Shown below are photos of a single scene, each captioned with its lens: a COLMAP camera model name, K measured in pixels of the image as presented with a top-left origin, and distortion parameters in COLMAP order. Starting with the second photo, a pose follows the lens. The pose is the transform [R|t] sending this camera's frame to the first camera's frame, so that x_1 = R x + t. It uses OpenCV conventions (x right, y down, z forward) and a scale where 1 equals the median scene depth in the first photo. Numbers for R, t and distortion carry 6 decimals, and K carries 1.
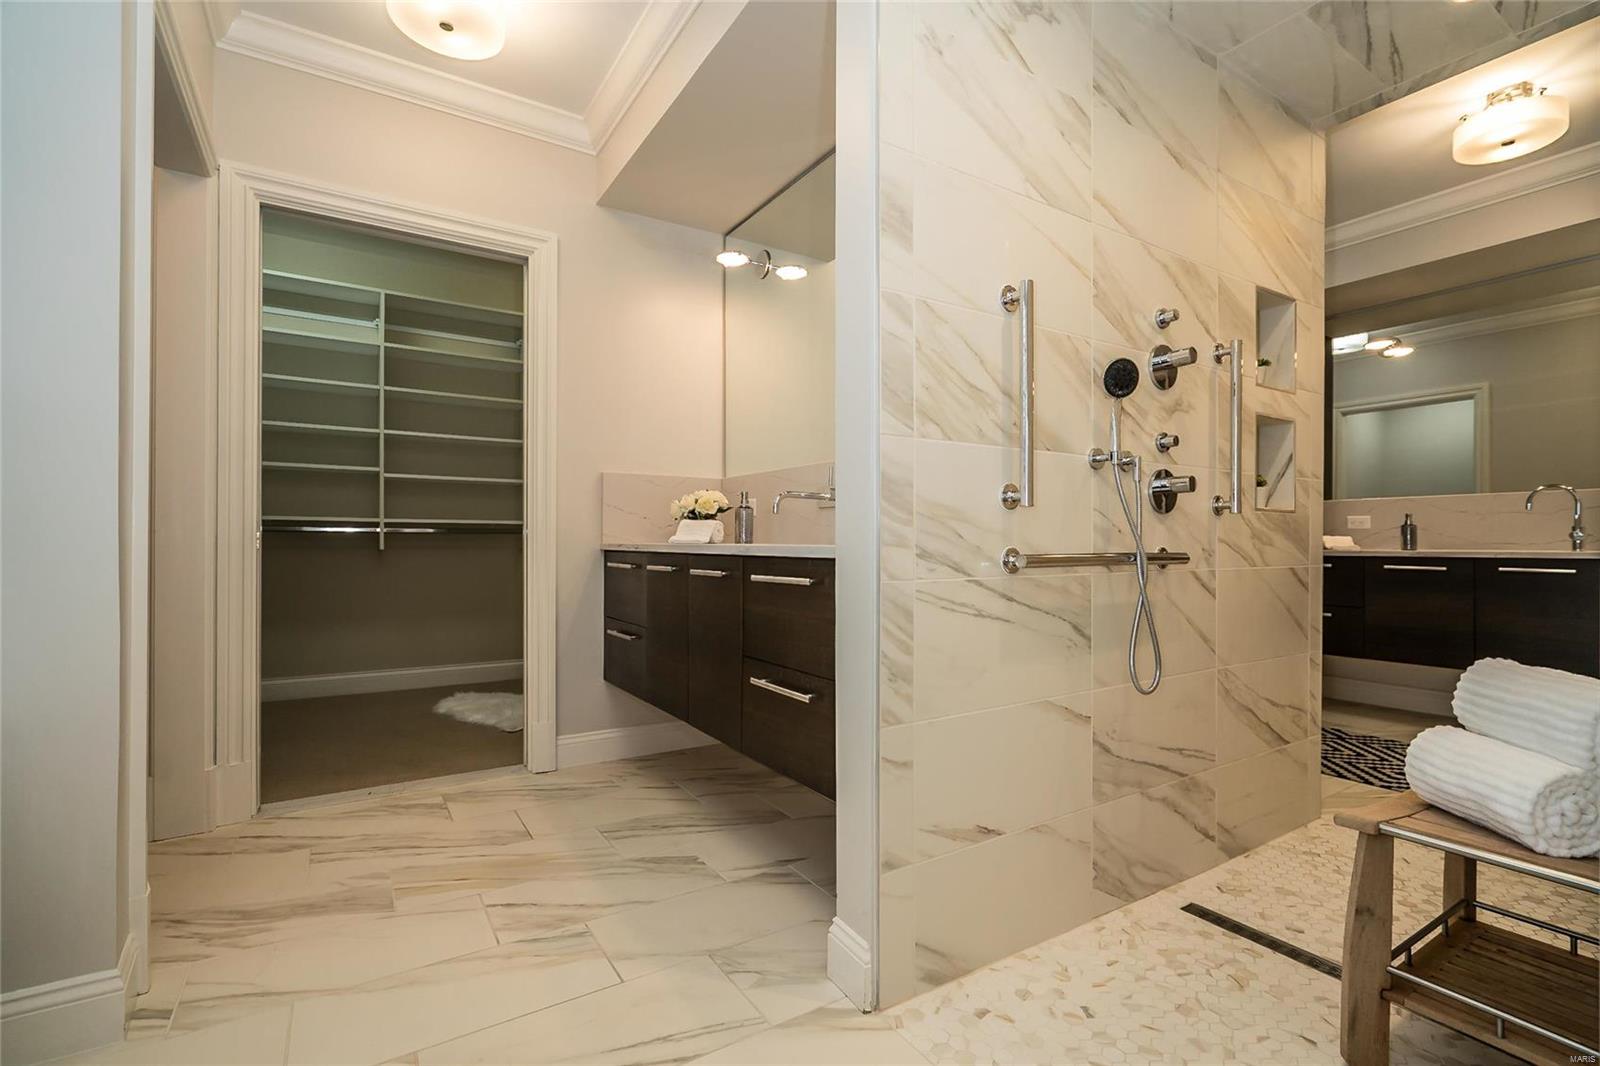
lens RADIAL K [[736.2, 0, 843.4], [0, 736.2, 544.9], [0, 0, 1]] dist [-0.005768, 0.002320]
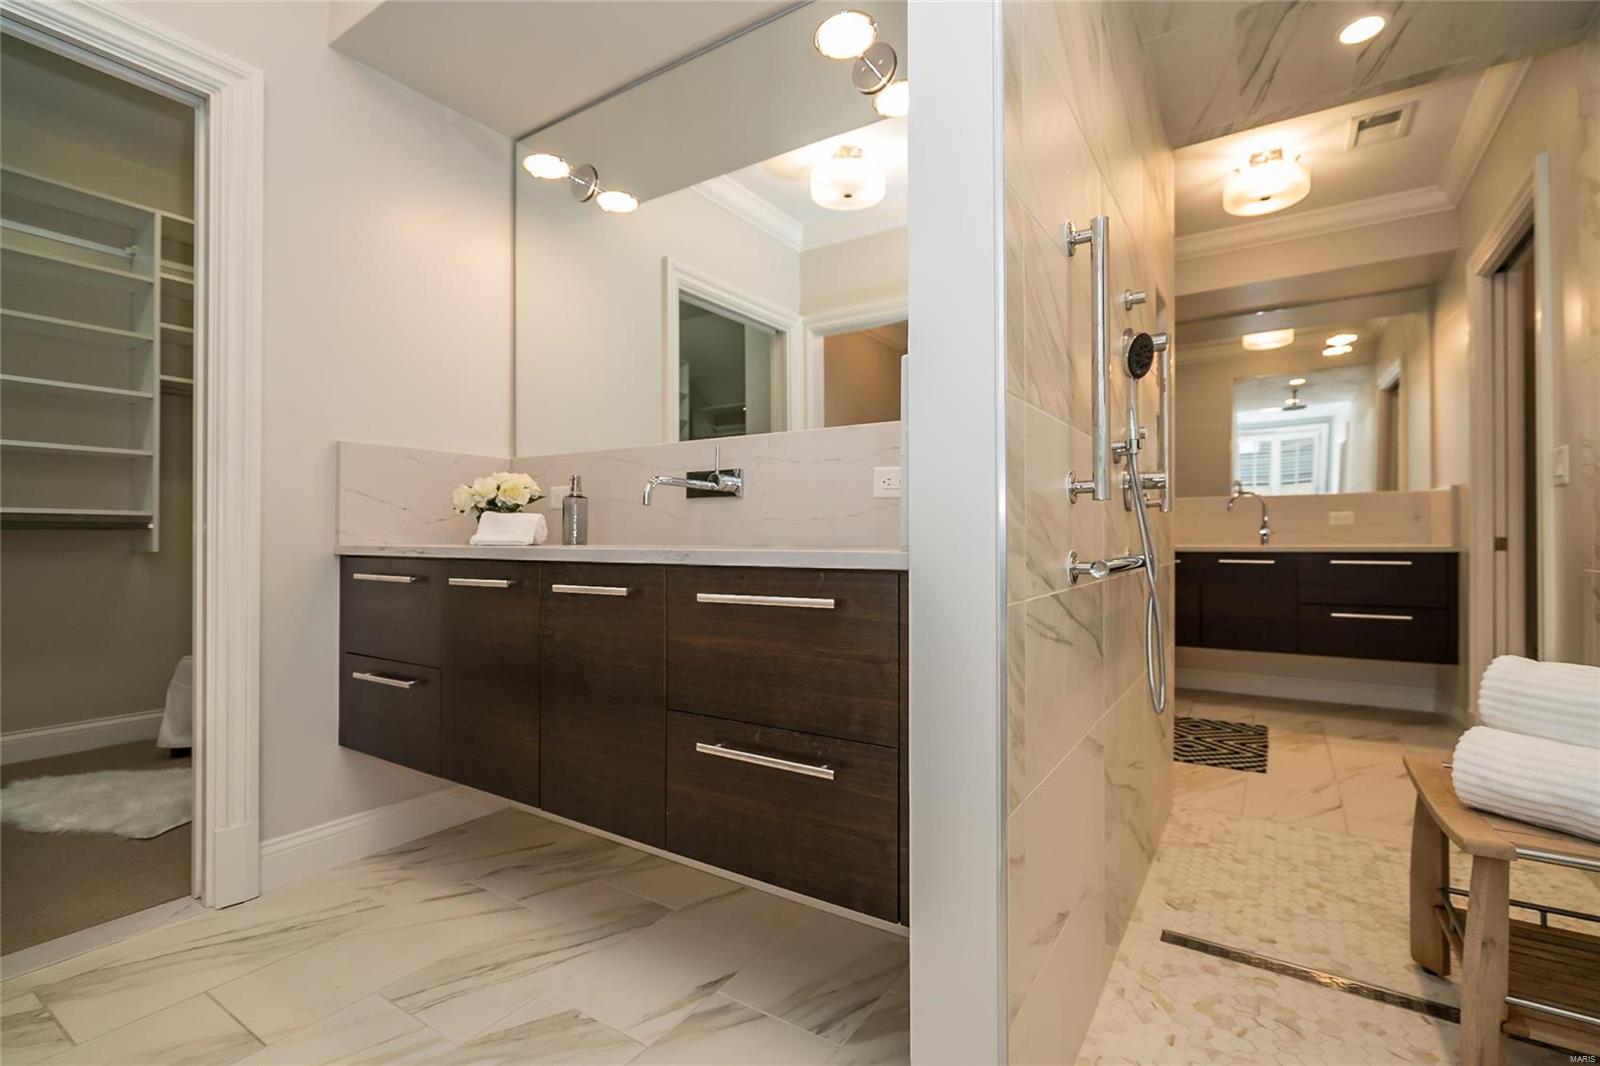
lens RADIAL K [[736.2, 0, 867.1], [0, 736.2, 535.0], [0, 0, 1]] dist [-0.005768, 0.002320]
pose [[0.917595, -0.001321, 0.397515, -0.179276], [0.004552, 0.999964, -0.007185, -0.005385], [-0.397492, 0.008402, 0.917567, 0.219245]]
